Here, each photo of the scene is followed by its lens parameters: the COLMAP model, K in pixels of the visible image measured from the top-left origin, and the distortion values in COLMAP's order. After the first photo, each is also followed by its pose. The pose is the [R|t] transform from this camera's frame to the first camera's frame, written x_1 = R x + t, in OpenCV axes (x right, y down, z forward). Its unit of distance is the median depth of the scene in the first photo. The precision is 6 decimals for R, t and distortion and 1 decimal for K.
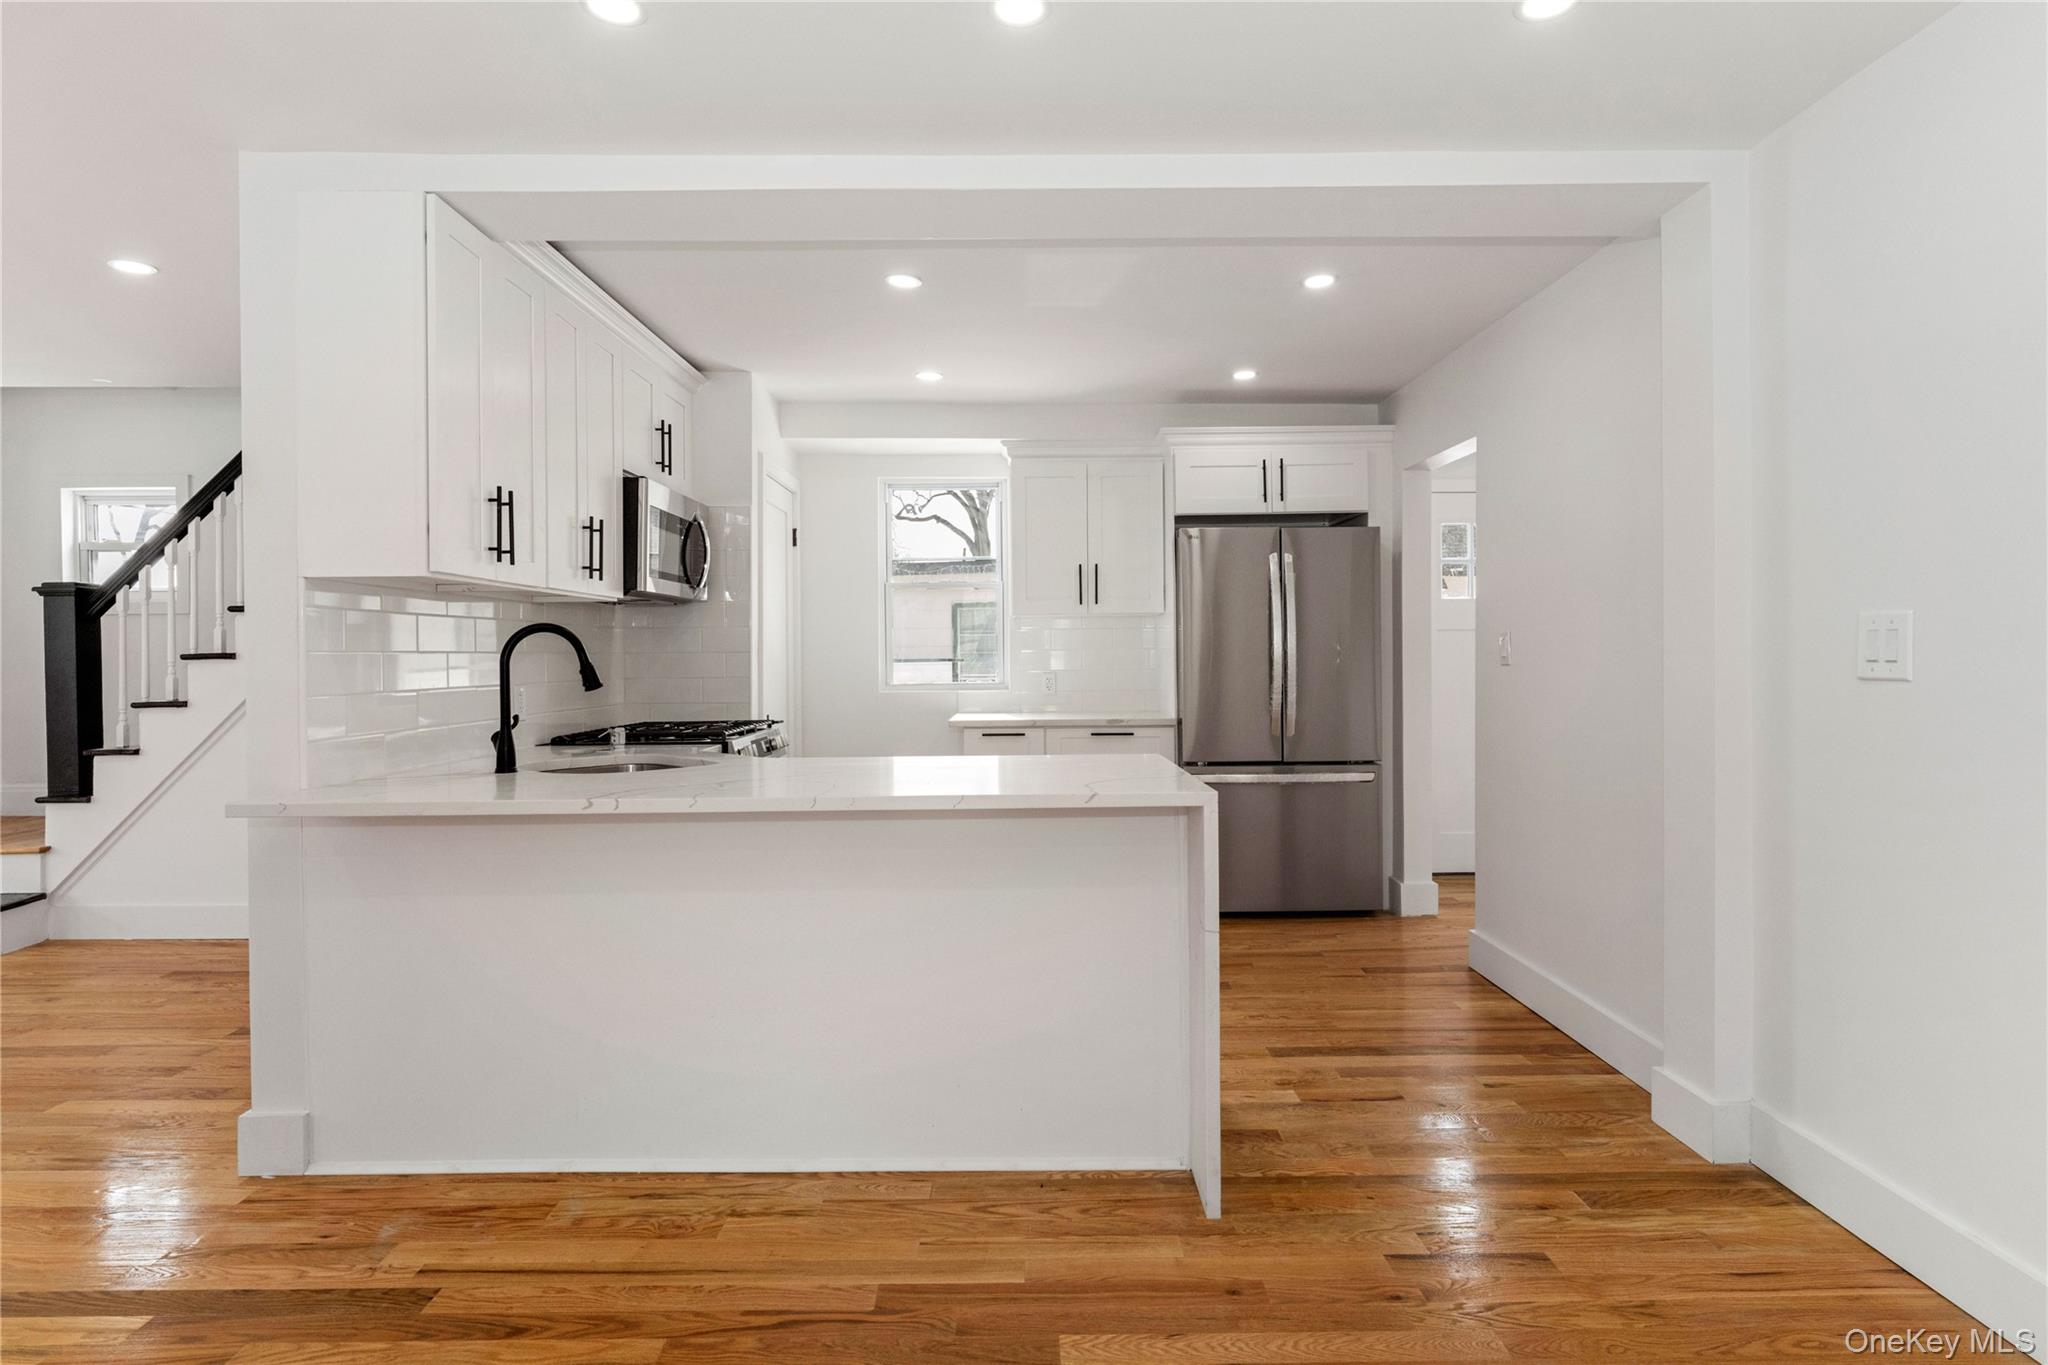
lens RADIAL K [[1094.7, 0, 1049.0], [0, 1094.7, 656.9], [0, 0, 1]] dist [0.000318, -0.001409]
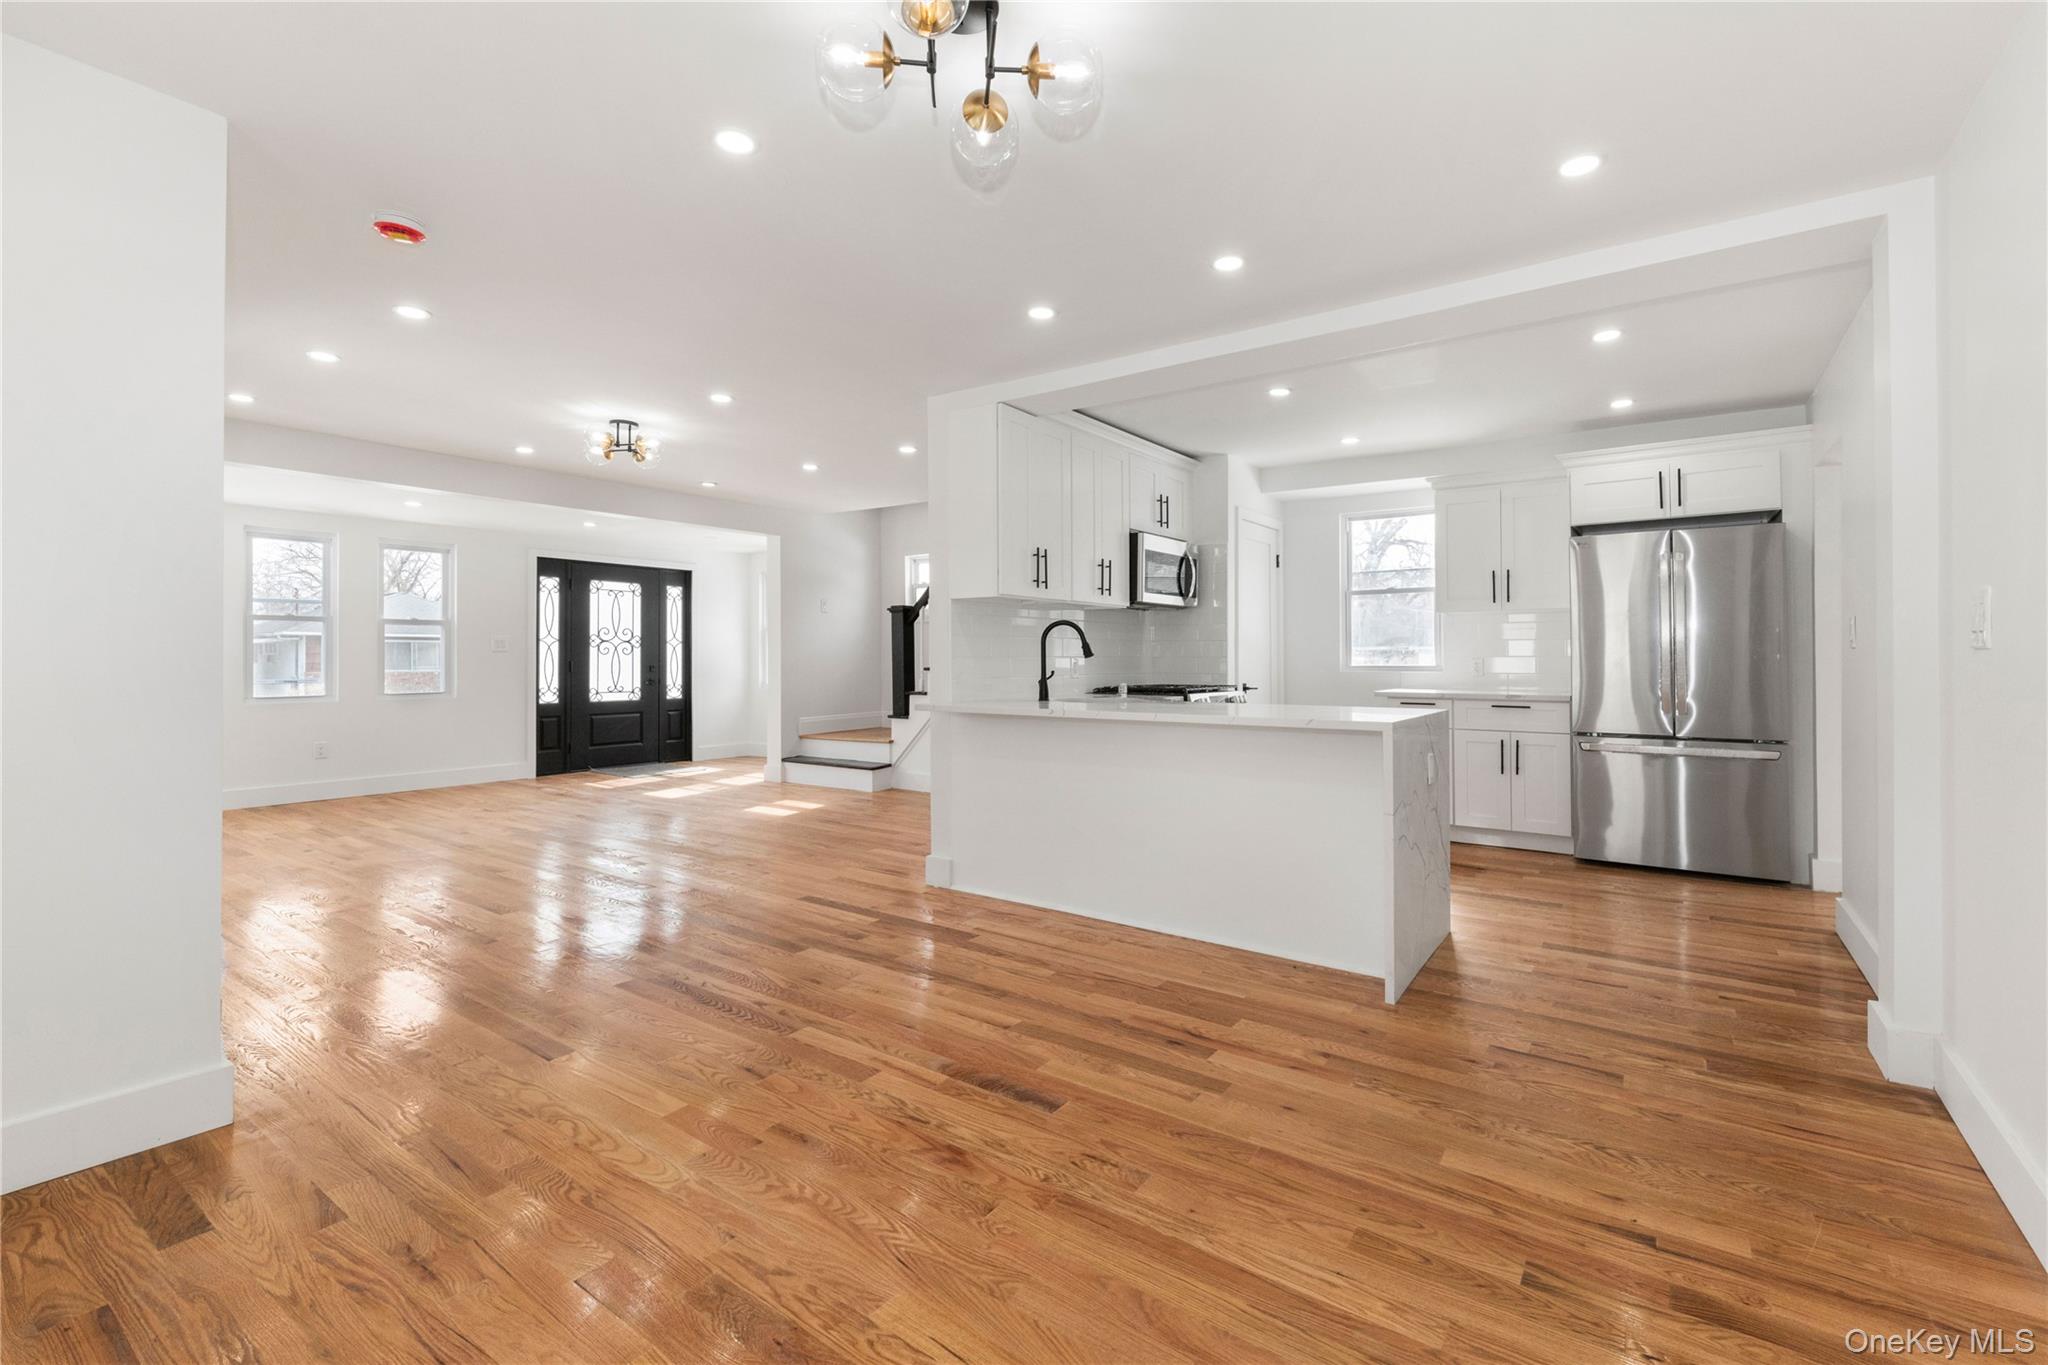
lens RADIAL K [[883.4, 0, 1043.3], [0, 883.4, 660.4], [0, 0, 1]] dist [0.002633, -0.000369]
pose [[0.814184, 0.010903, -0.580504, 0.311410], [-0.007336, 0.999937, 0.008491, 0.020152], [0.580560, -0.002655, 0.814213, -0.184467]]
